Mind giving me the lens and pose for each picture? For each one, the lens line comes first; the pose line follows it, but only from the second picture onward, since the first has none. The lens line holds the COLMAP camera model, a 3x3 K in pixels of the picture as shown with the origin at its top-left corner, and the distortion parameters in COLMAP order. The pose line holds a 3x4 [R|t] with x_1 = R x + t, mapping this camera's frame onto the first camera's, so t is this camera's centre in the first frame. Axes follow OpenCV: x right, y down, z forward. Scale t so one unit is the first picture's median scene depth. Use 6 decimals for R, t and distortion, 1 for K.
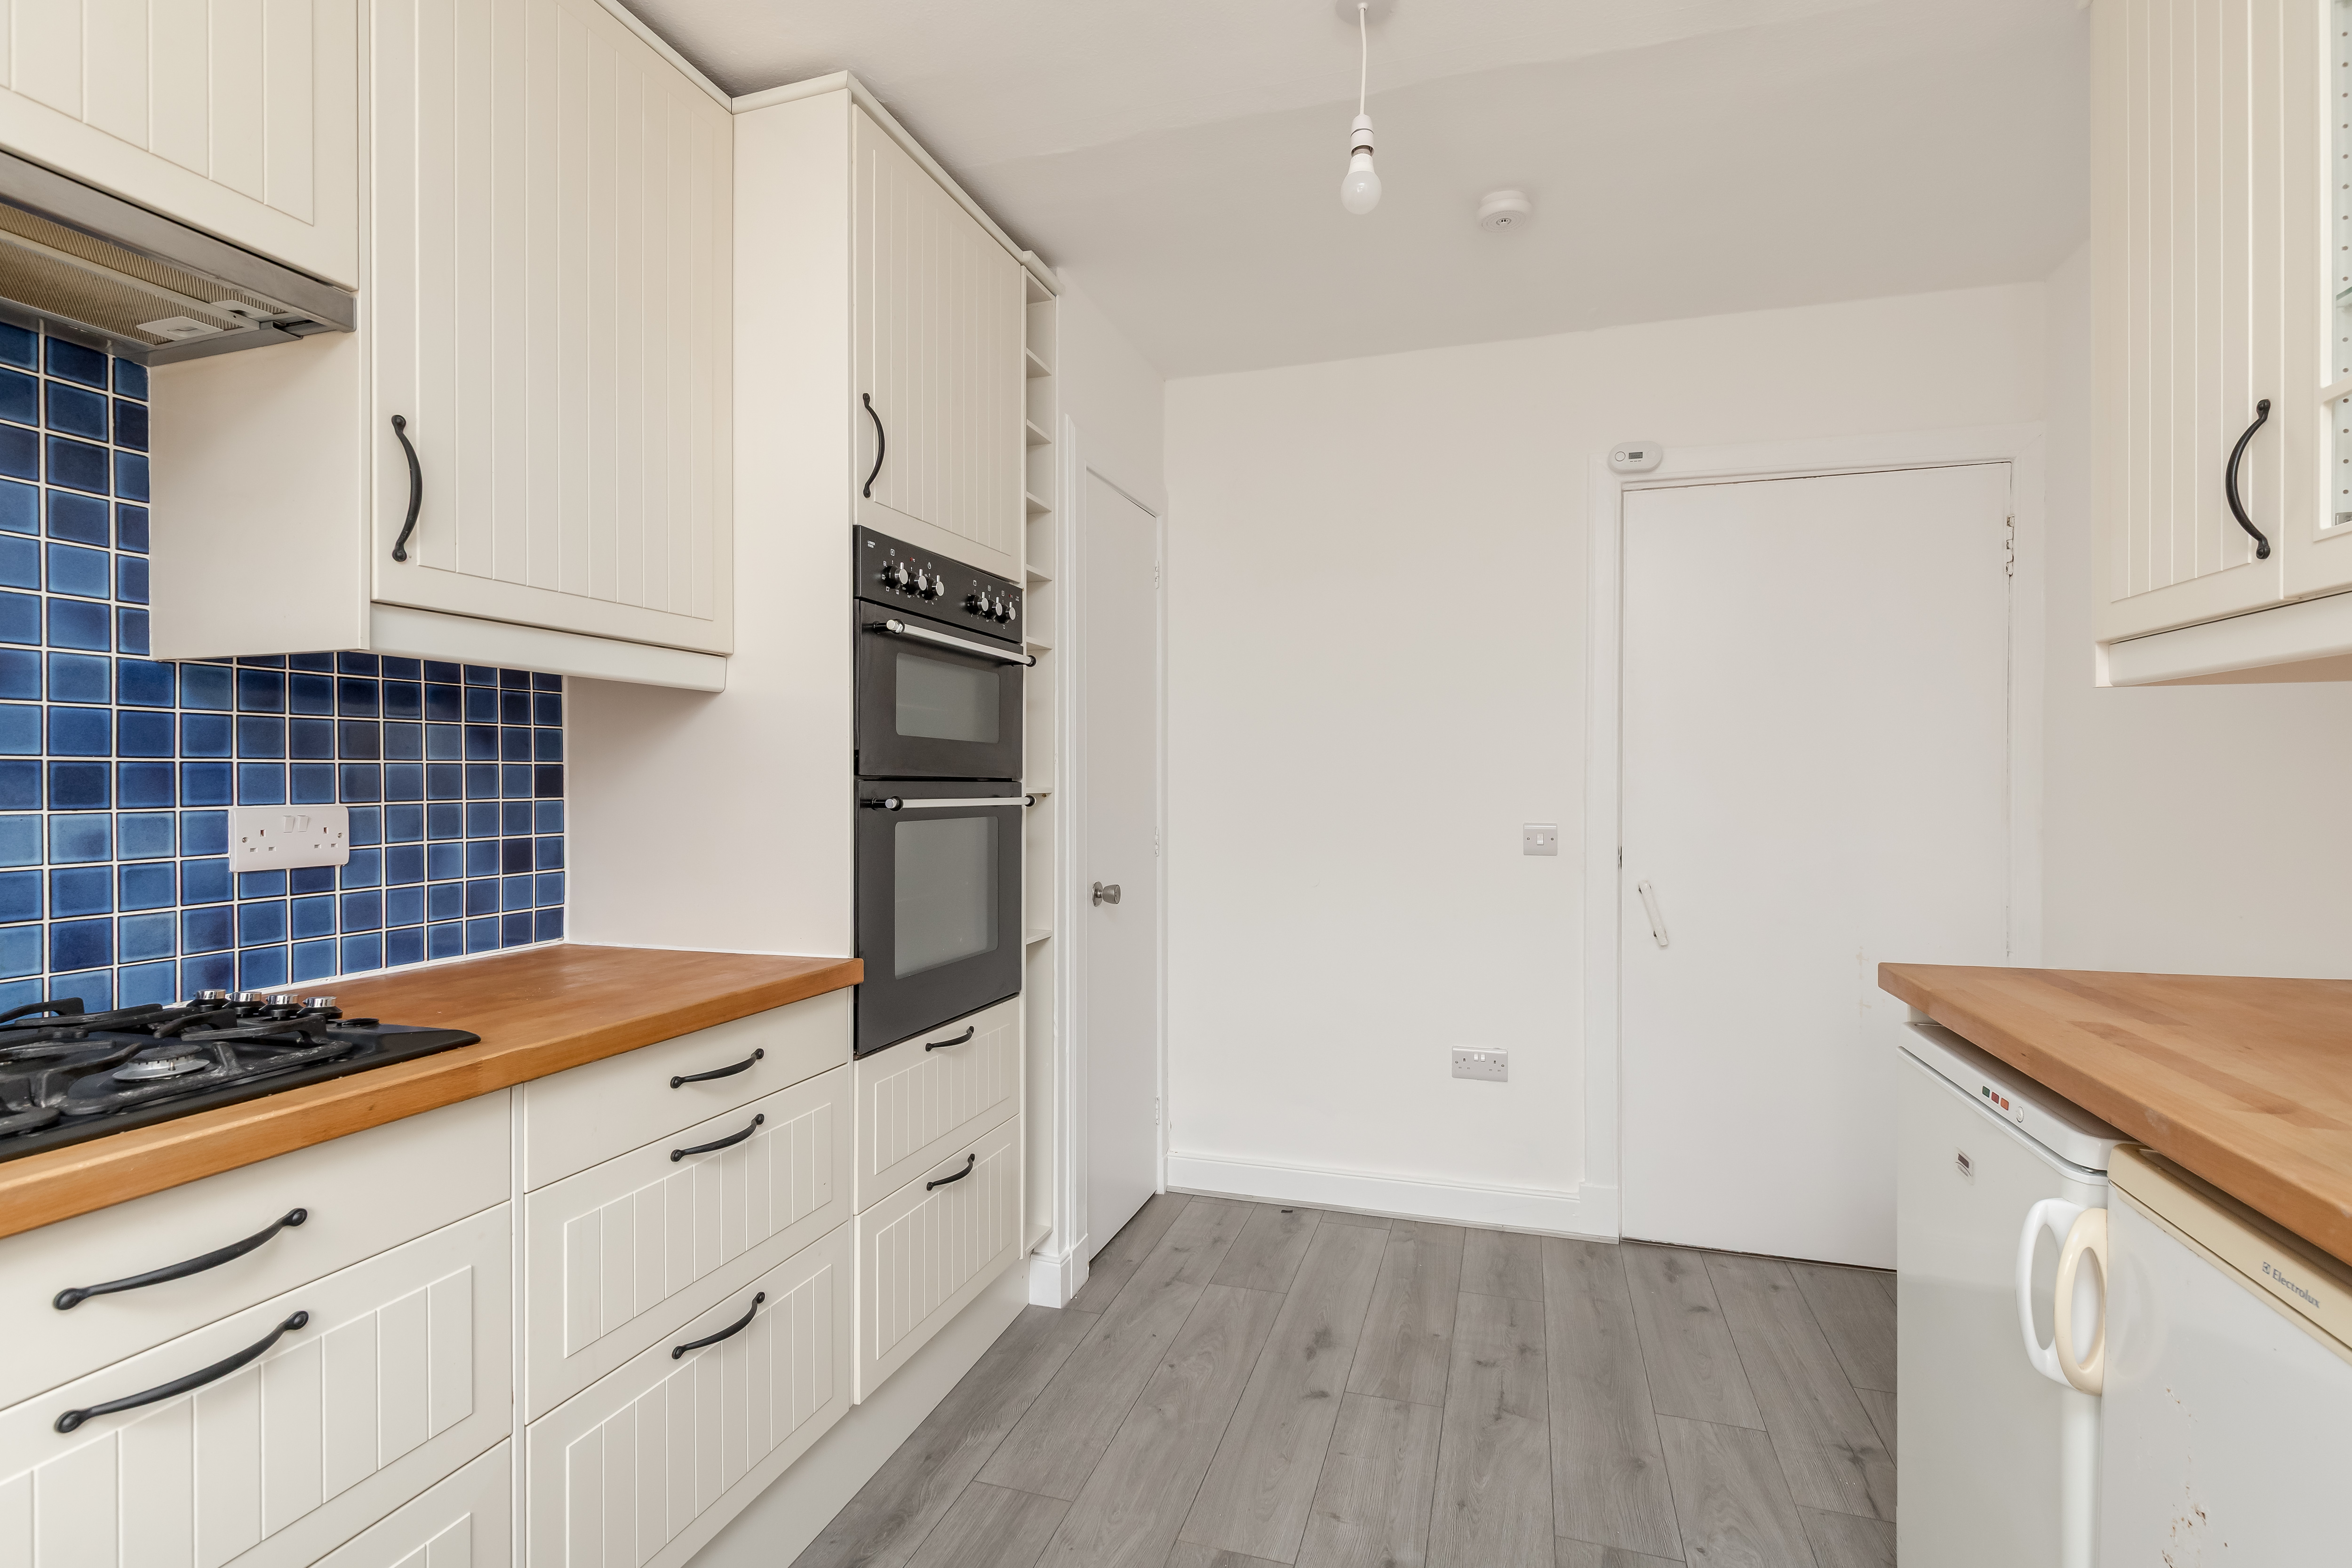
lens RADIAL K [[1075.5, 0, 1179.9], [0, 1075.5, 796.4], [0, 0, 1]] dist [0.006697, -0.002774]
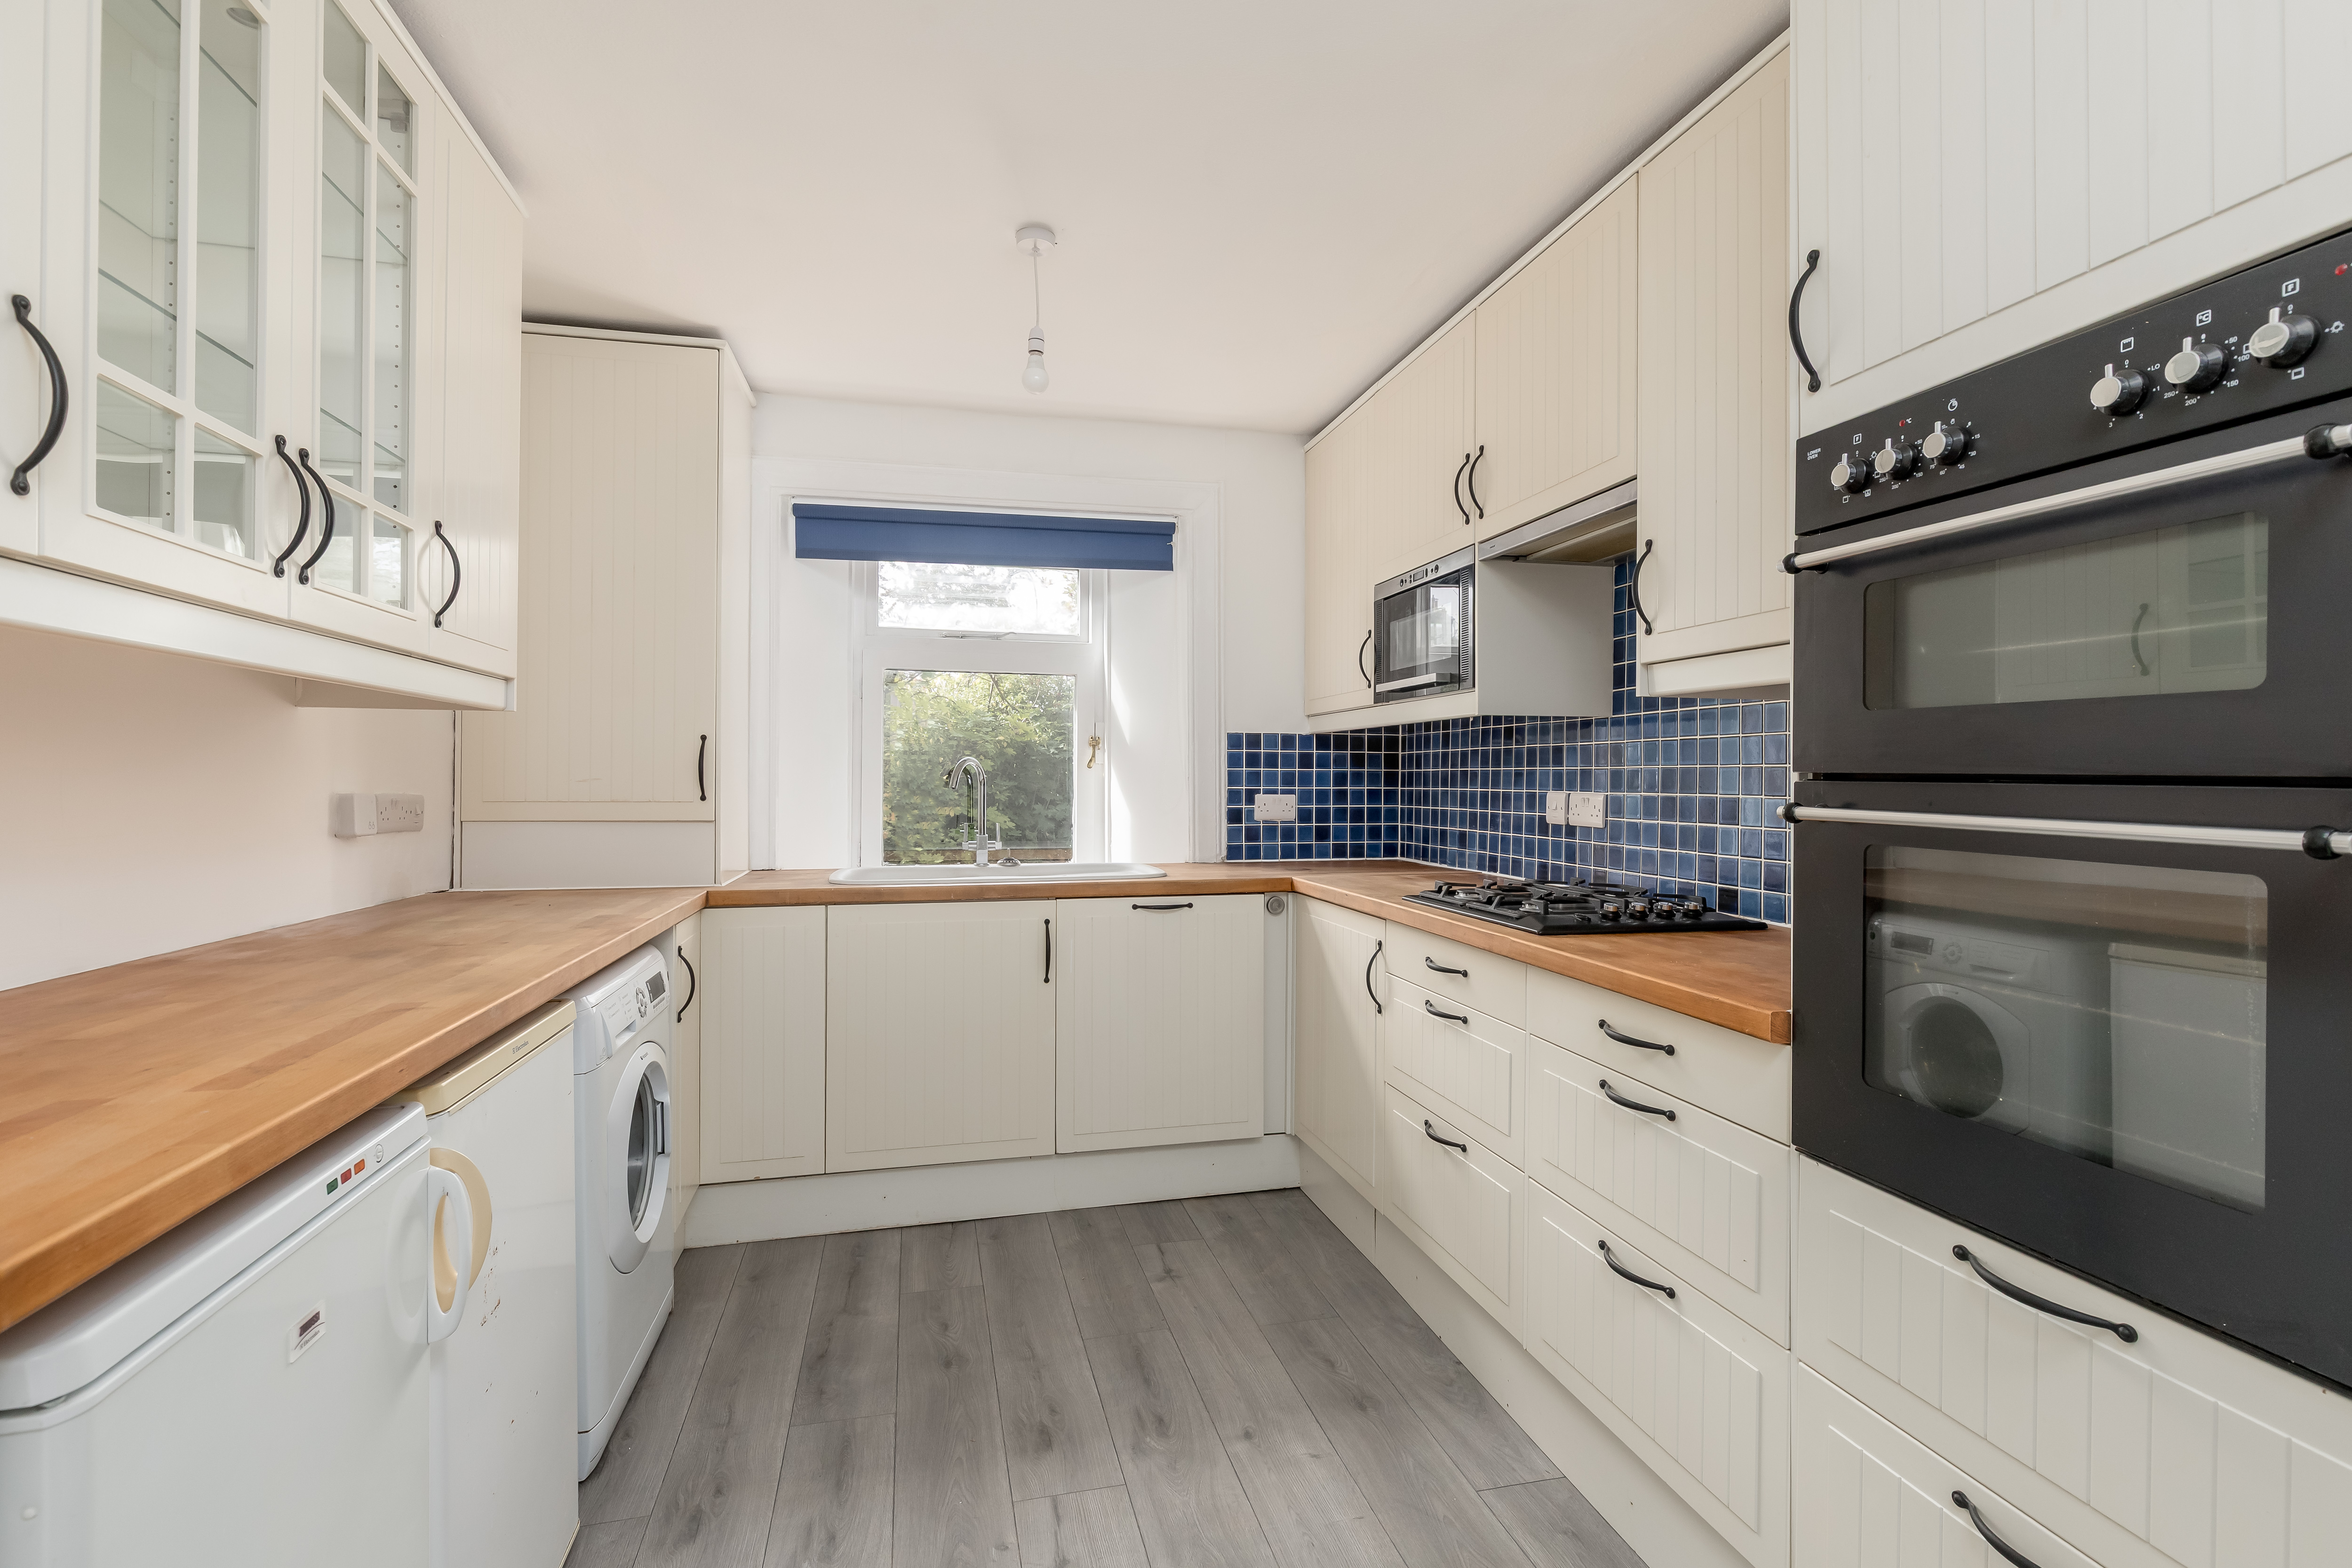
lens RADIAL K [[1075.5, 0, 1187.4], [0, 1075.5, 763.3], [0, 0, 1]] dist [0.006697, -0.002774]
pose [[-0.852212, -0.007694, -0.523140, 0.422625], [-0.010675, 0.999939, 0.002684, -0.022814], [0.523088, 0.007872, -0.852242, 1.314901]]
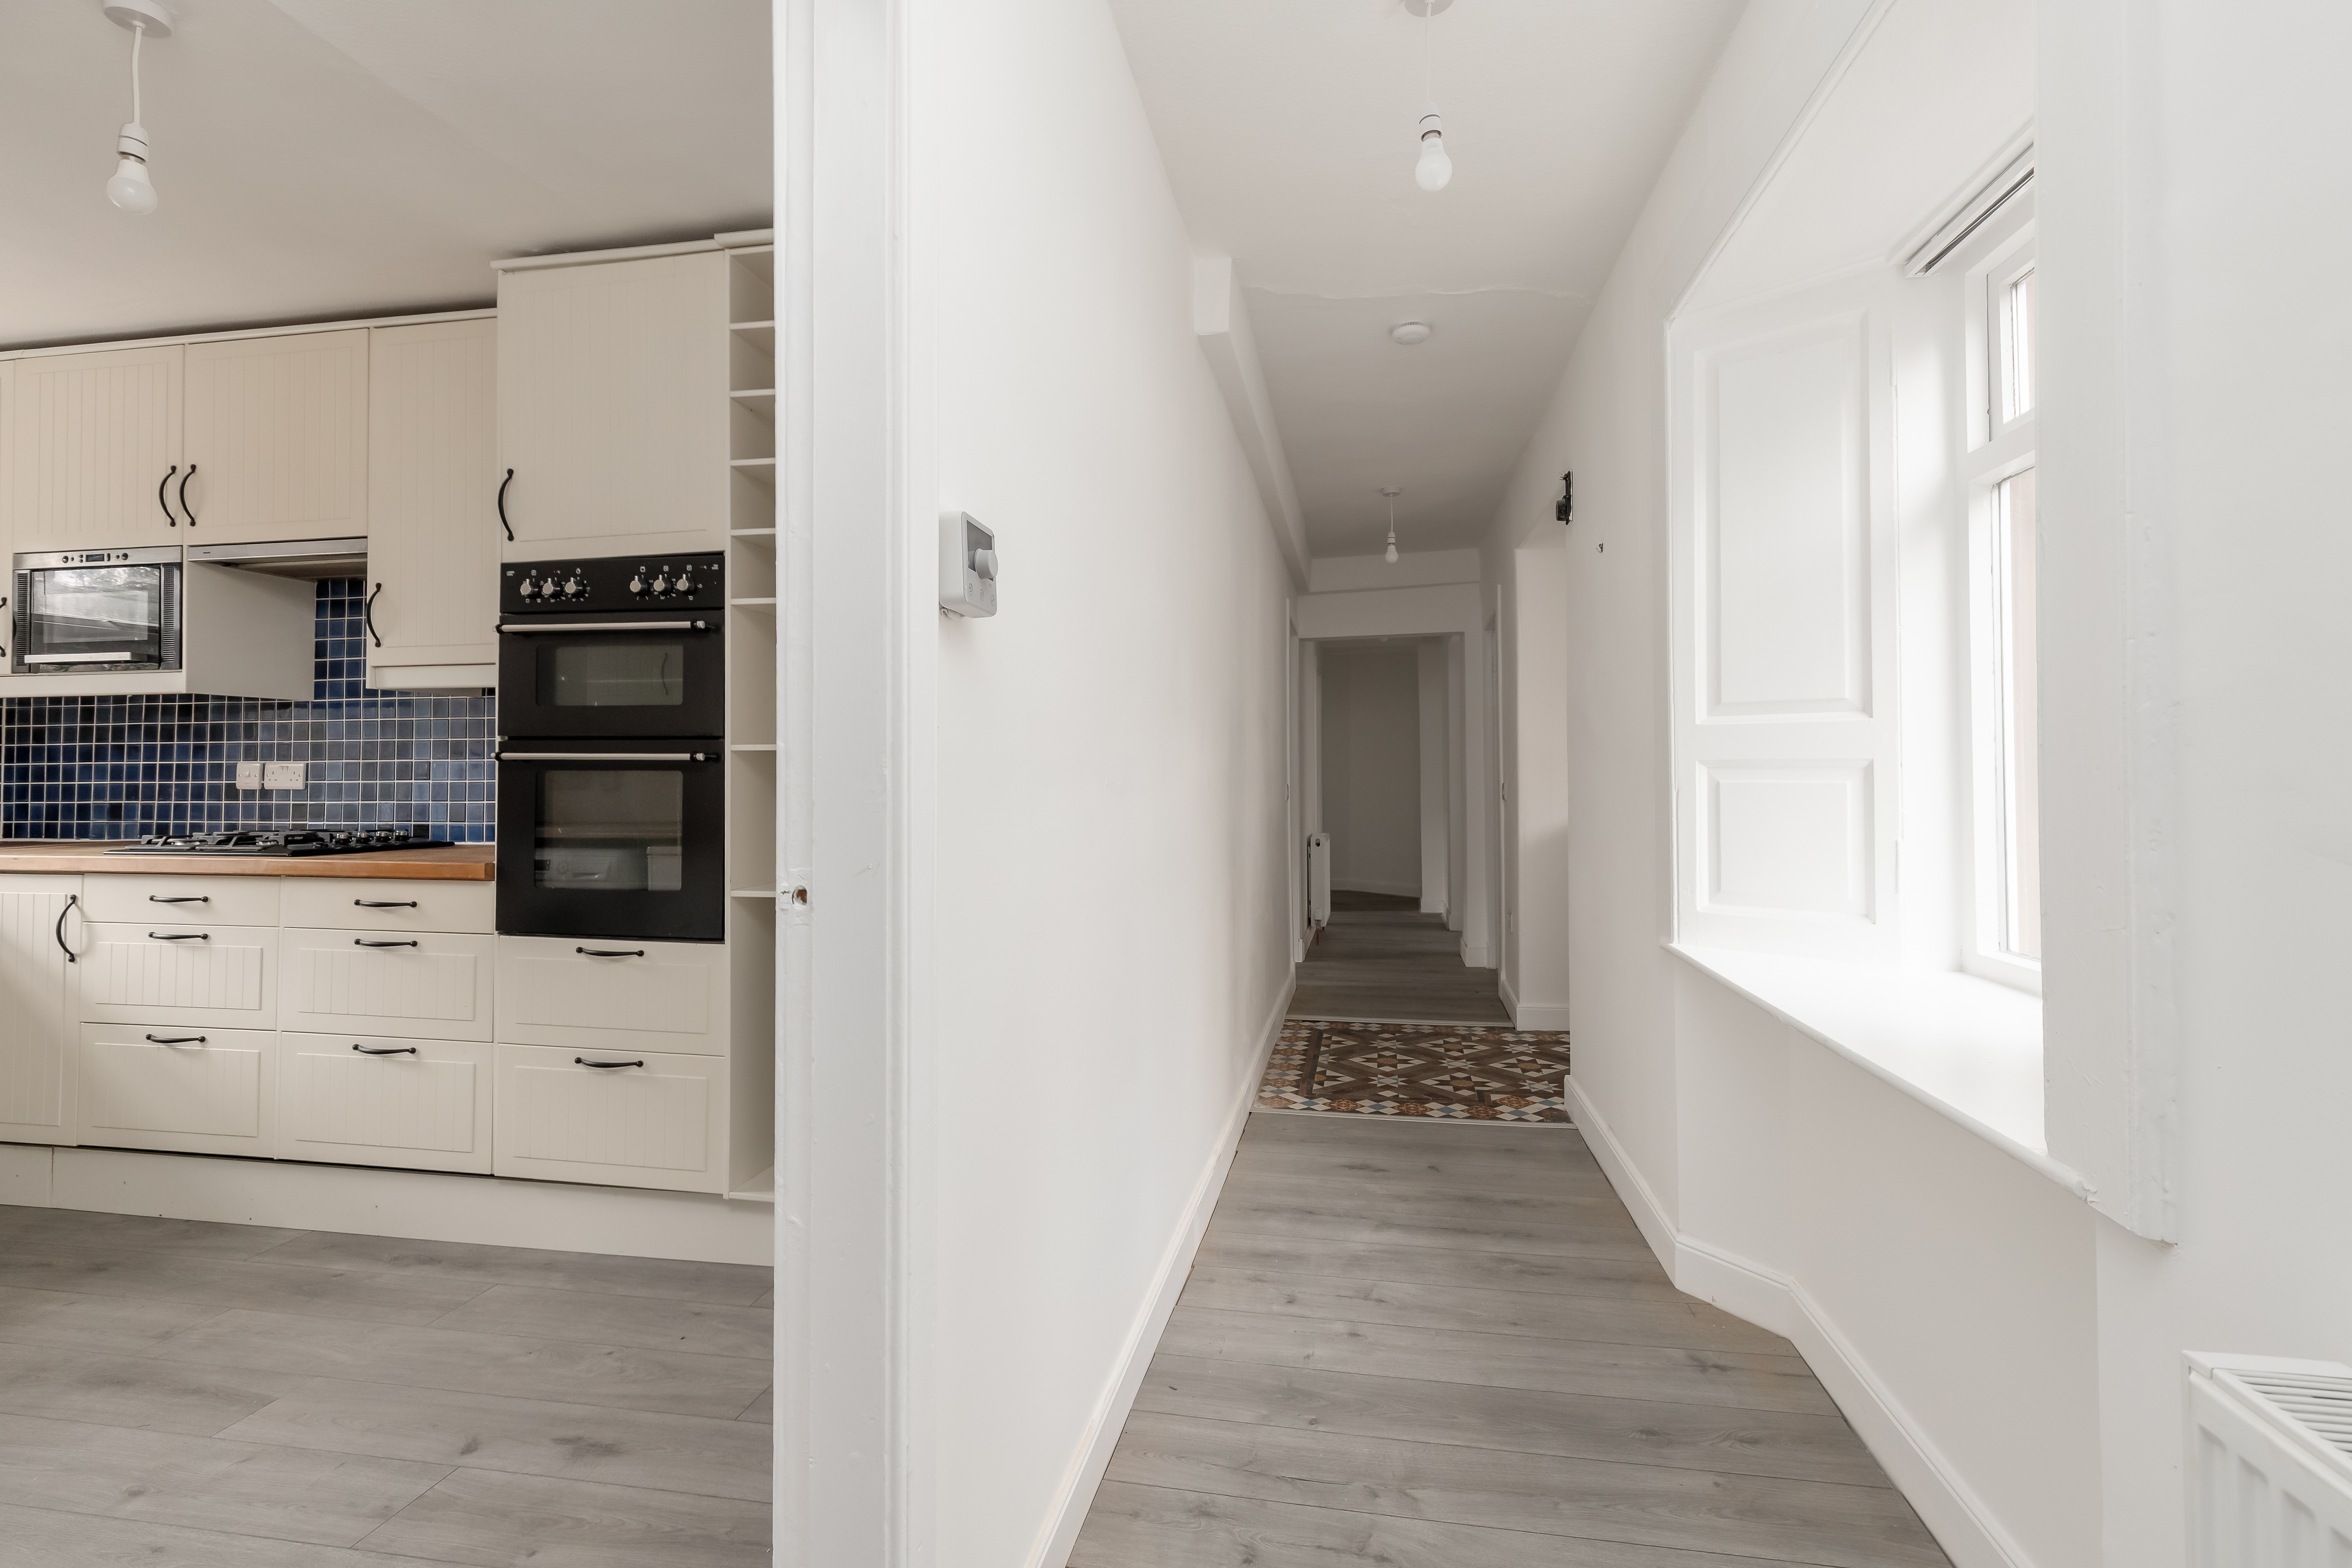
lens RADIAL K [[1075.5, 0, 1182.1], [0, 1075.5, 765.4], [0, 0, 1]] dist [0.006697, -0.002774]
pose [[0.132294, -0.008063, -0.991178, 1.164052], [-0.011938, 0.999881, -0.009728, 0.020617], [0.991139, 0.013120, 0.132182, 1.591500]]
